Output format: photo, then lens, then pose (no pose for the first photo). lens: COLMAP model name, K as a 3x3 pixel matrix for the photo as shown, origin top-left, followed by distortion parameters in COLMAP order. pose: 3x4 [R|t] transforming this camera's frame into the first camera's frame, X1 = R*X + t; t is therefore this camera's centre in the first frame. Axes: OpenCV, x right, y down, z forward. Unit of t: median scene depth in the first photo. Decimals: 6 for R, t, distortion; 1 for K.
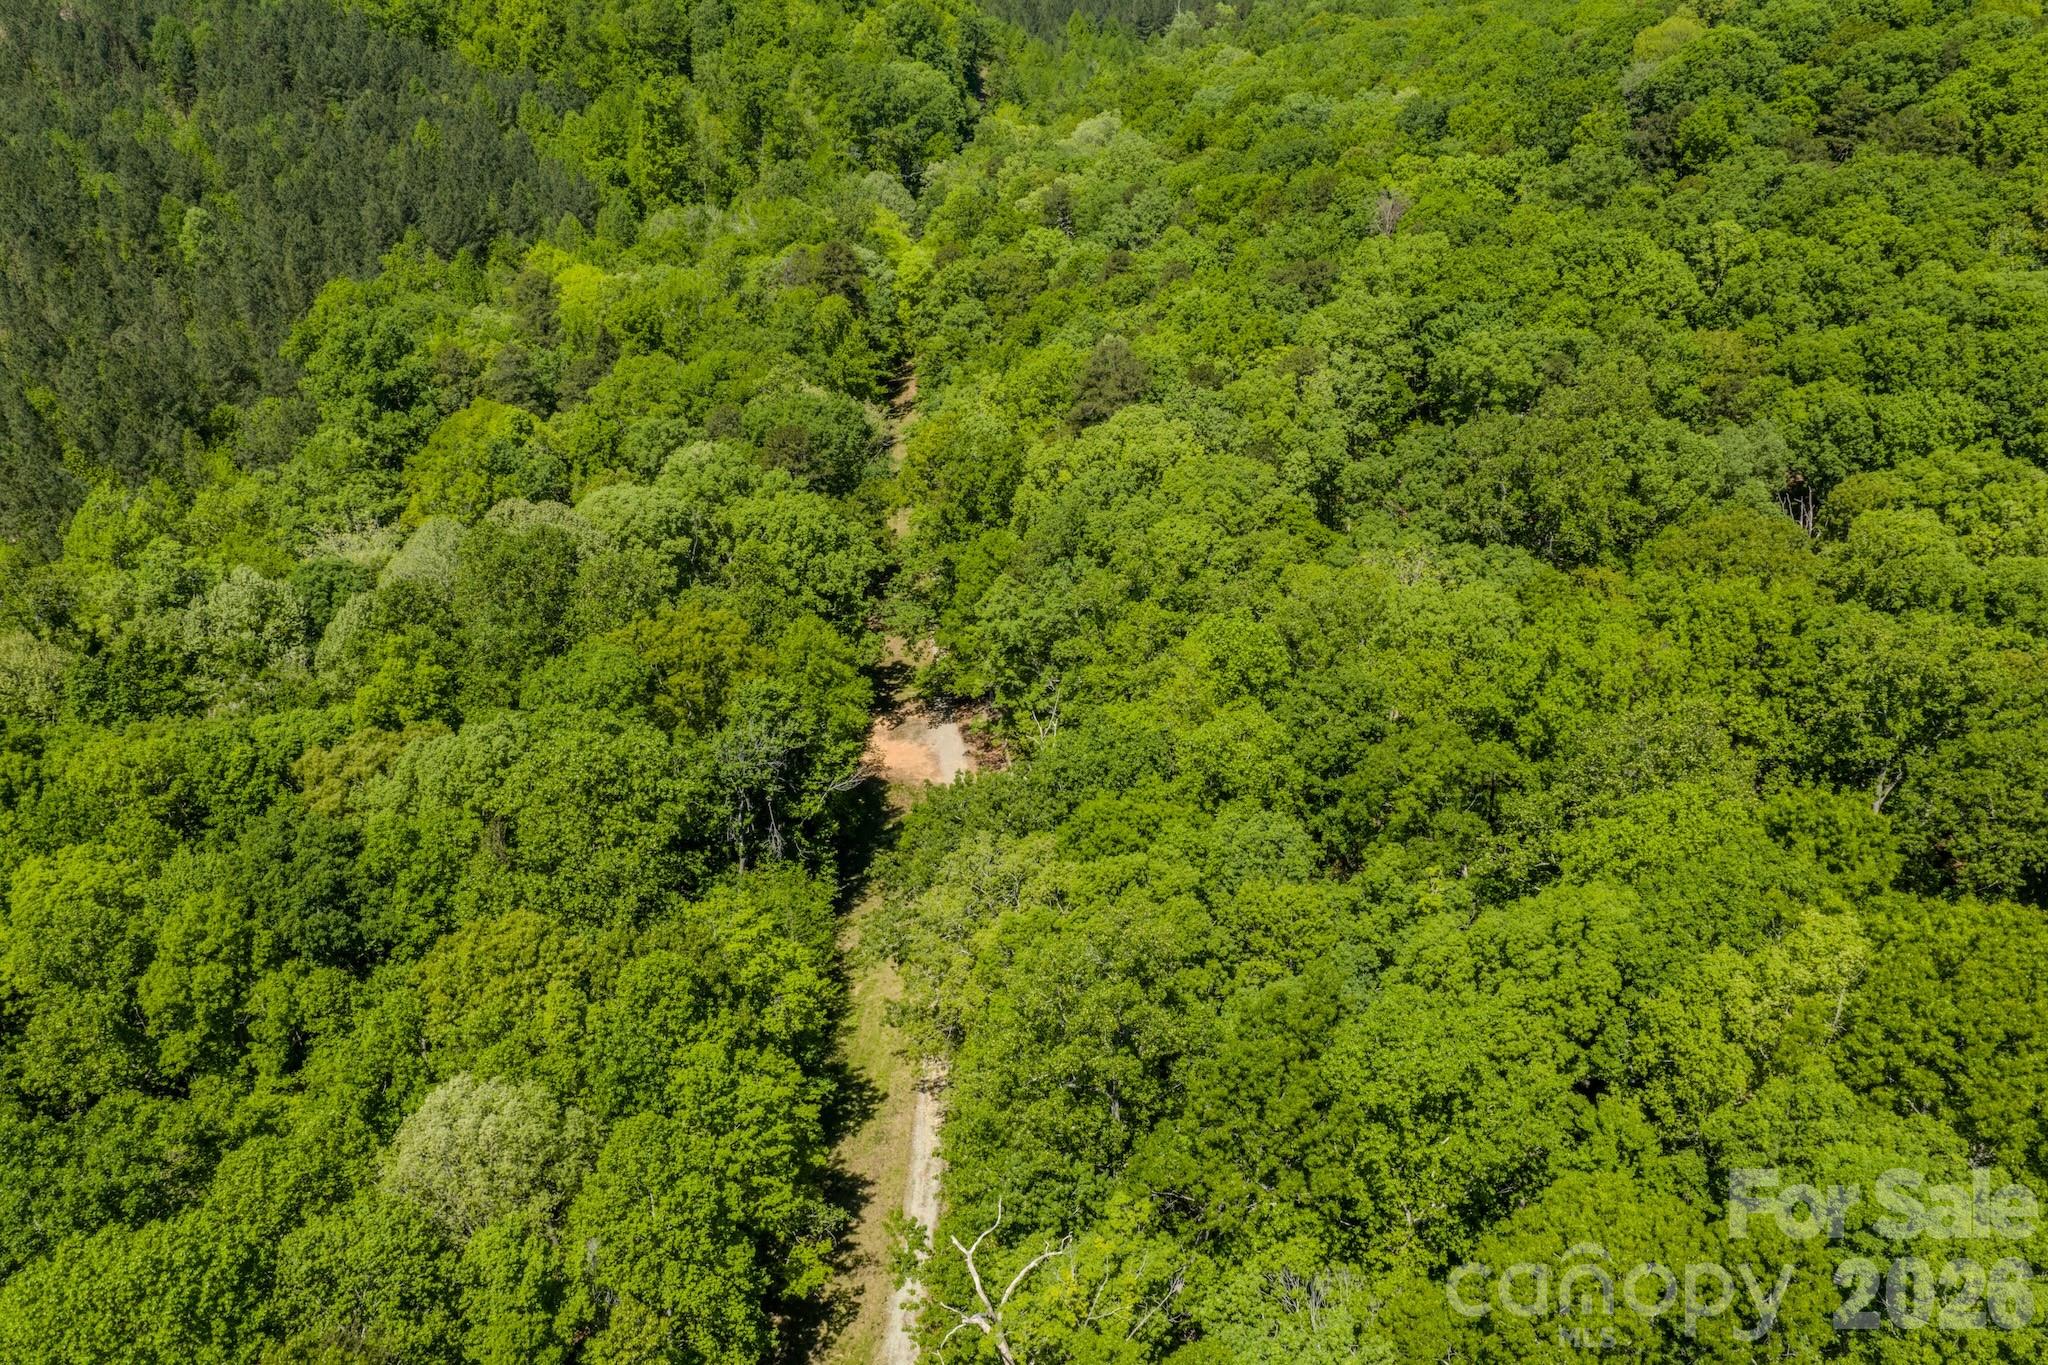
lens RADIAL K [[1681.8, 0, 1024.0], [0, 1681.8, 682.5], [0, 0, 1]] dist [0.006920, -0.013747]
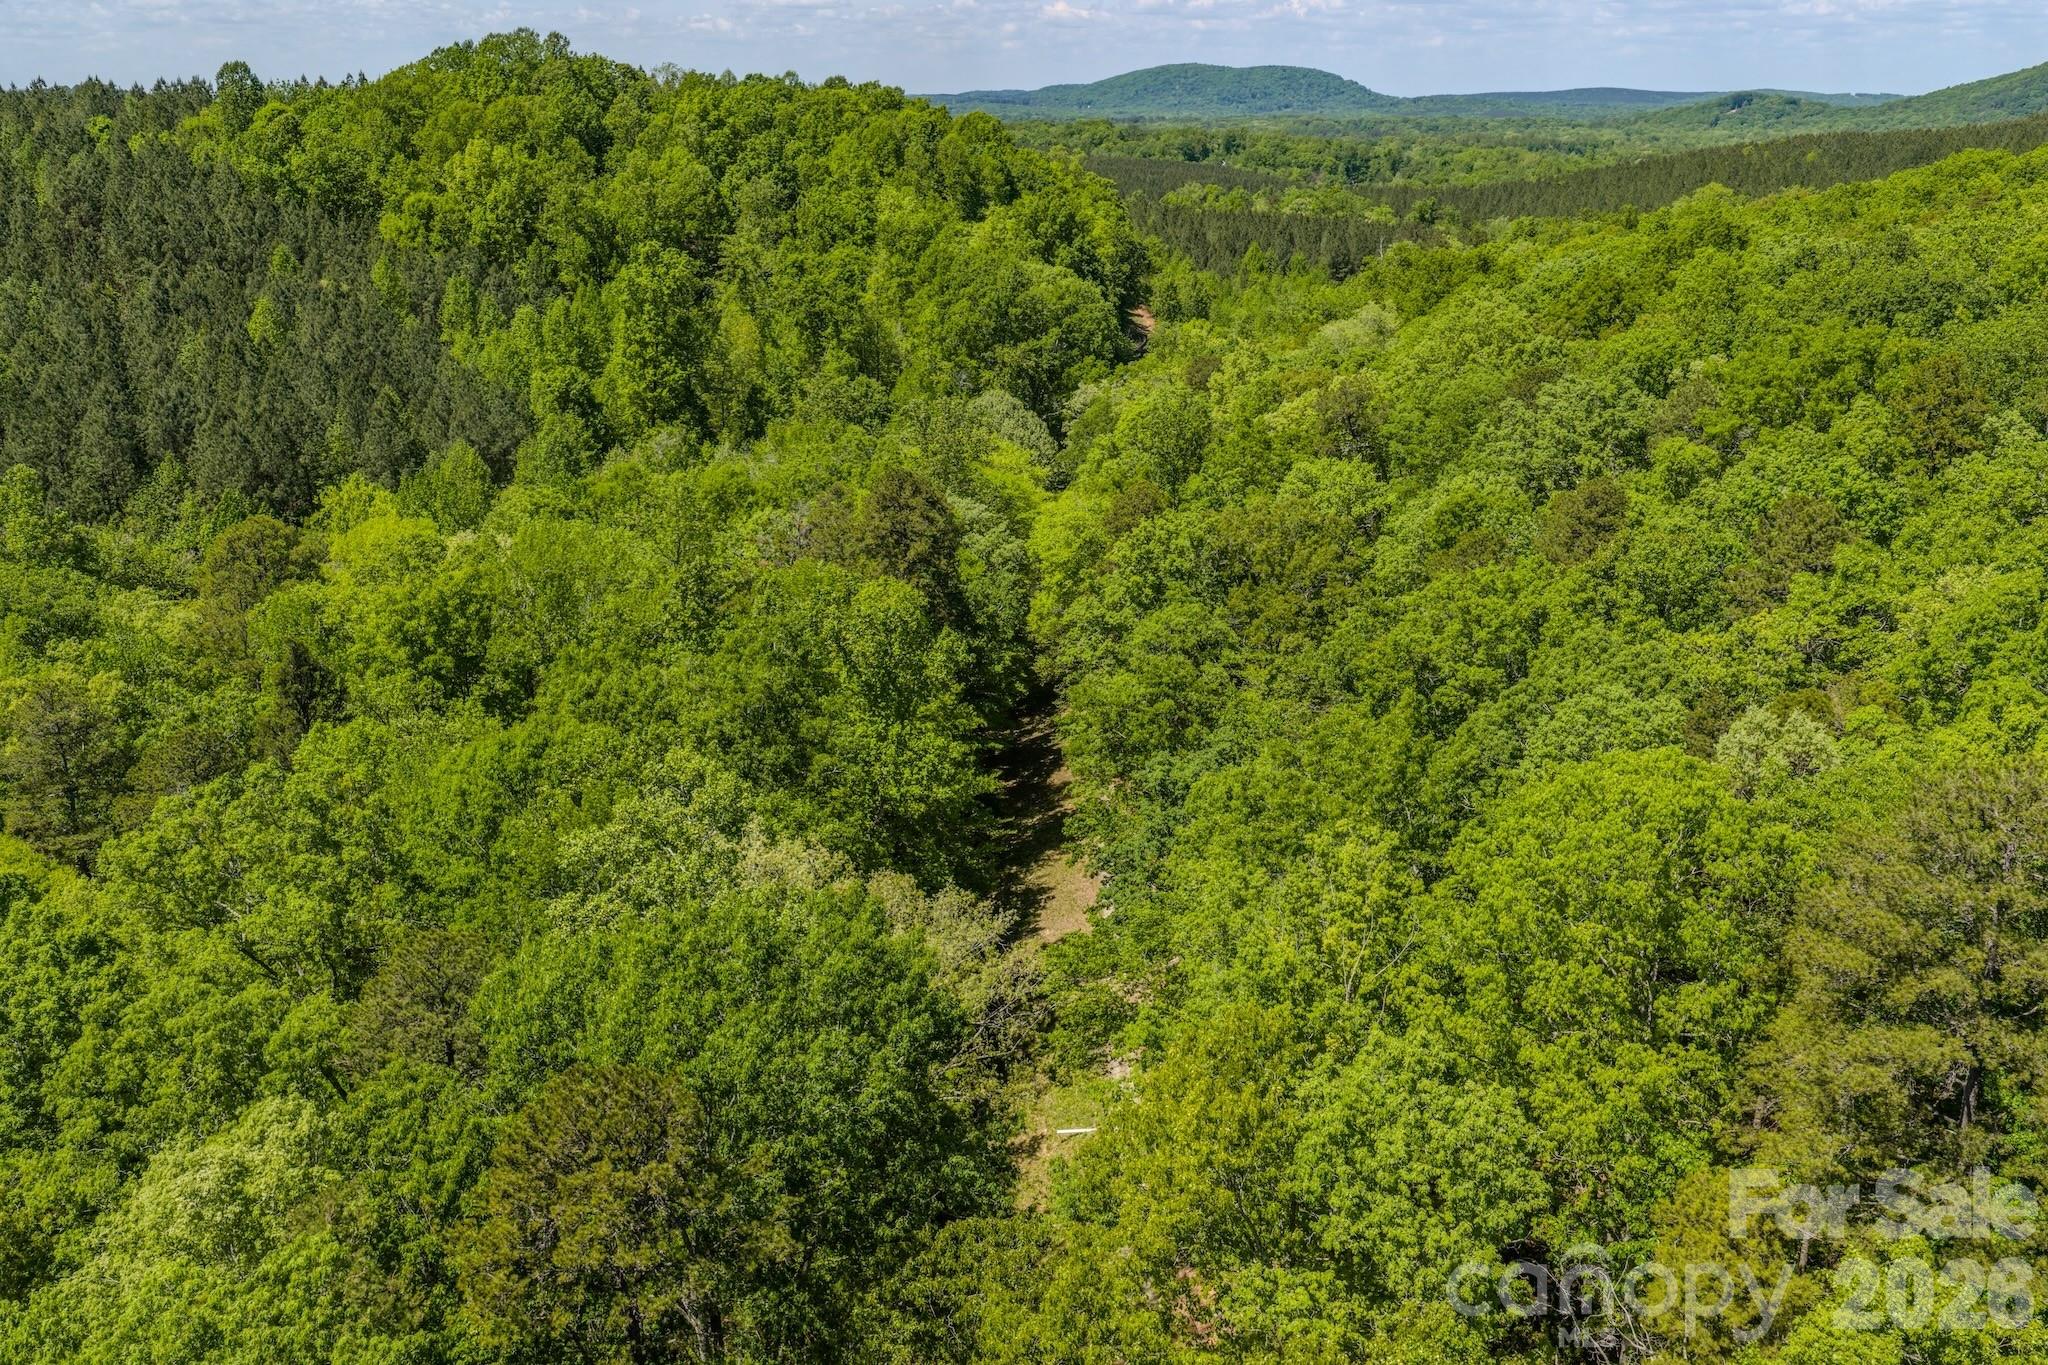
lens RADIAL K [[1681.8, 0, 1024.0], [0, 1681.8, 682.5], [0, 0, 1]] dist [0.006920, -0.013747]
pose [[0.997814, 0.019060, -0.063274, -0.035439], [-0.030031, 0.983707, -0.177251, -0.089747], [0.058865, 0.178763, 0.982130, 0.407050]]
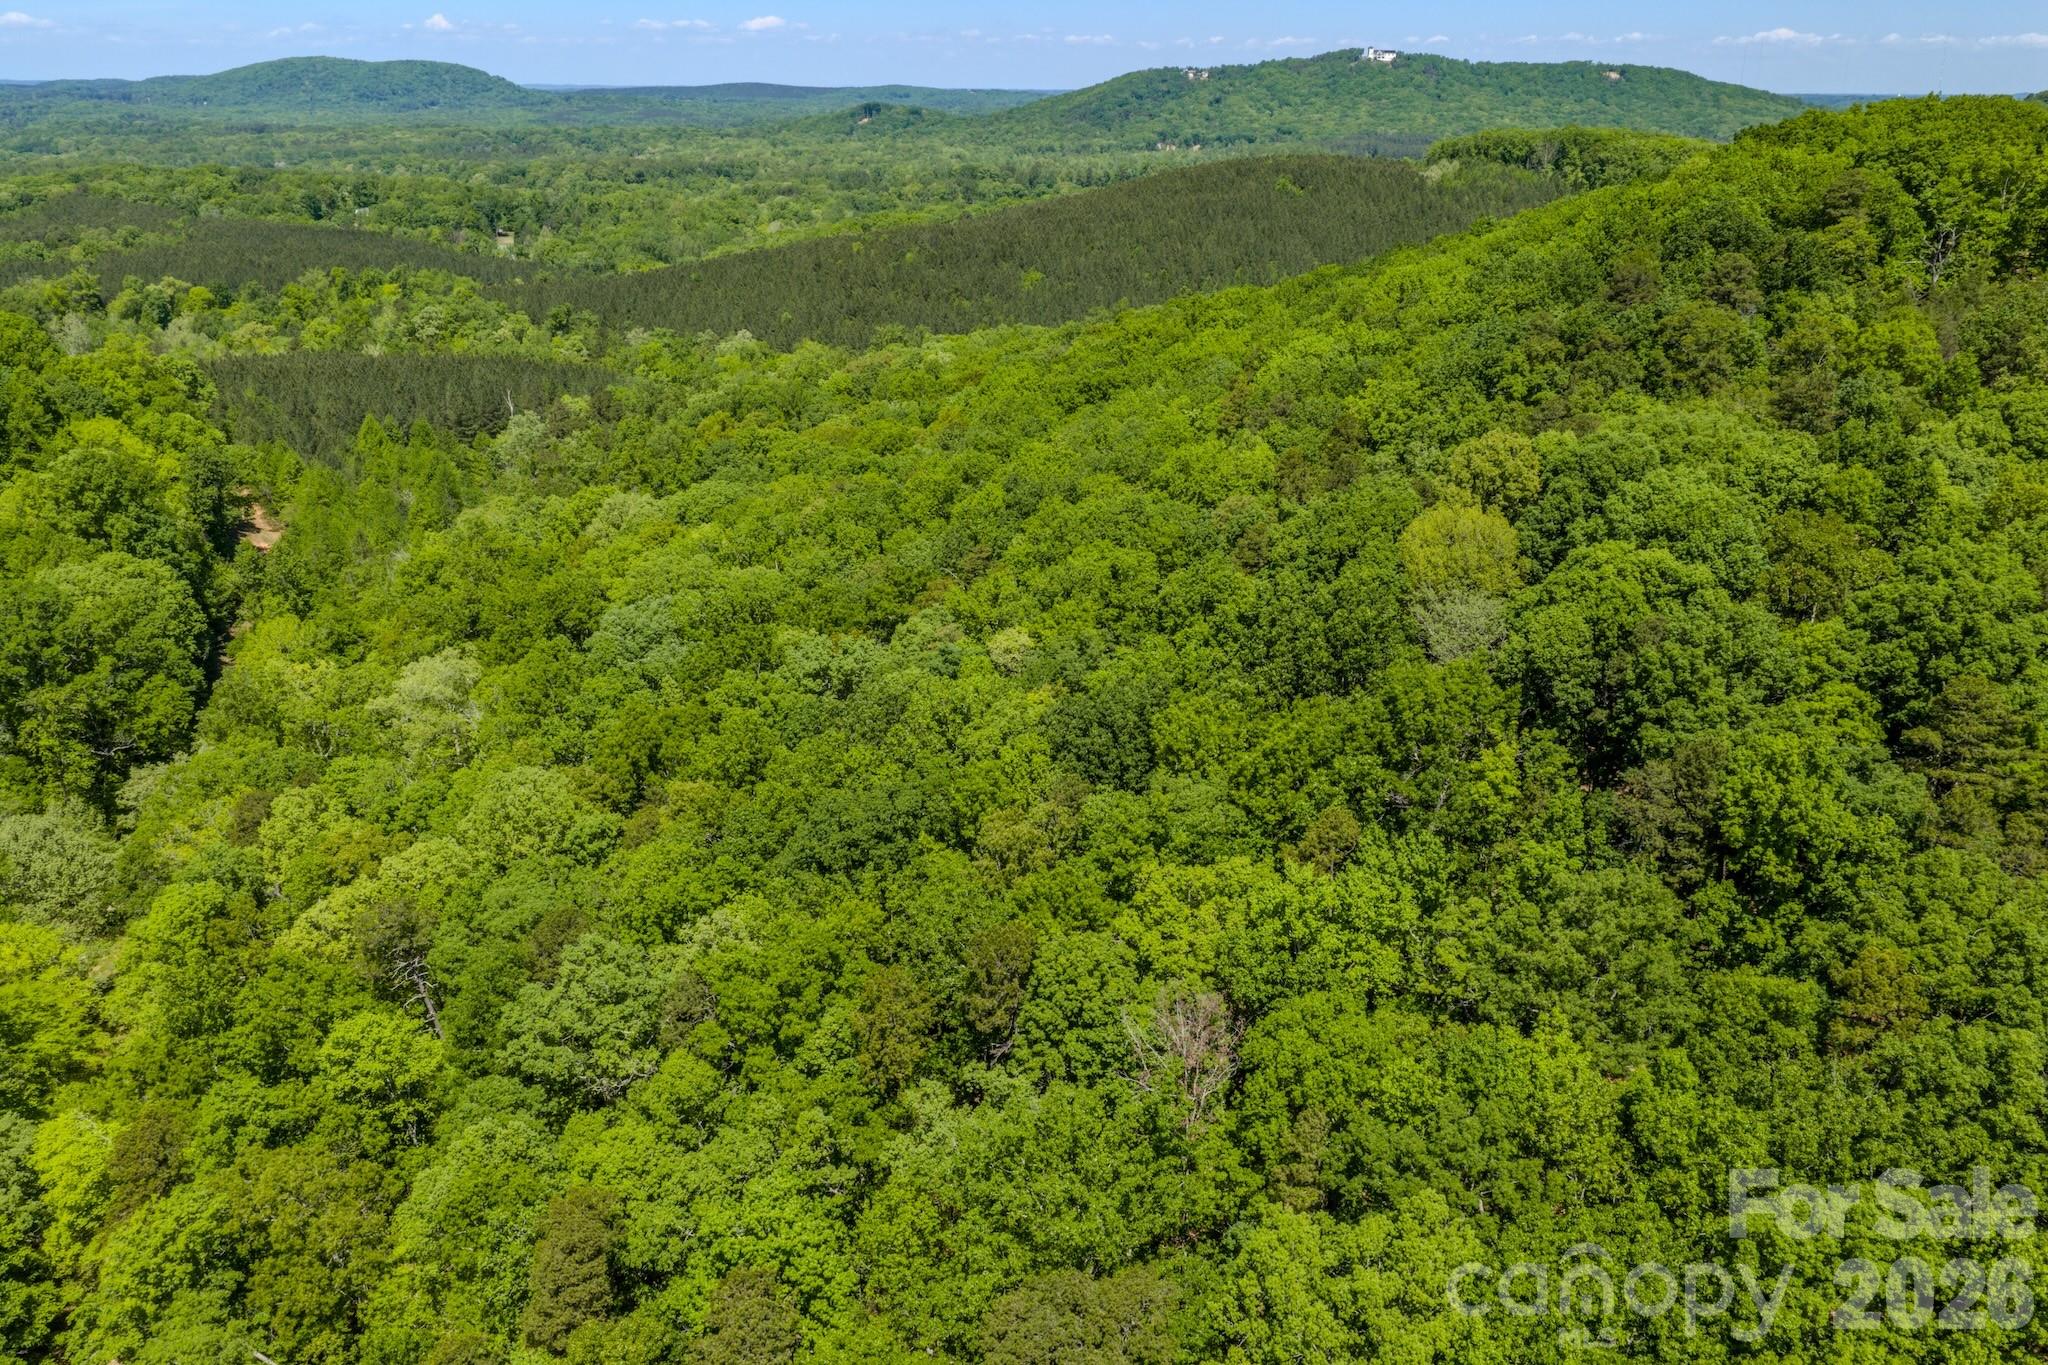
lens RADIAL K [[1681.8, 0, 1024.0], [0, 1681.8, 682.5], [0, 0, 1]] dist [0.006920, -0.013747]
pose [[0.921675, -0.124670, 0.367387, 0.015438], [0.185252, 0.973455, -0.134412, -0.205175], [-0.340877, 0.191943, 0.920305, 0.375516]]
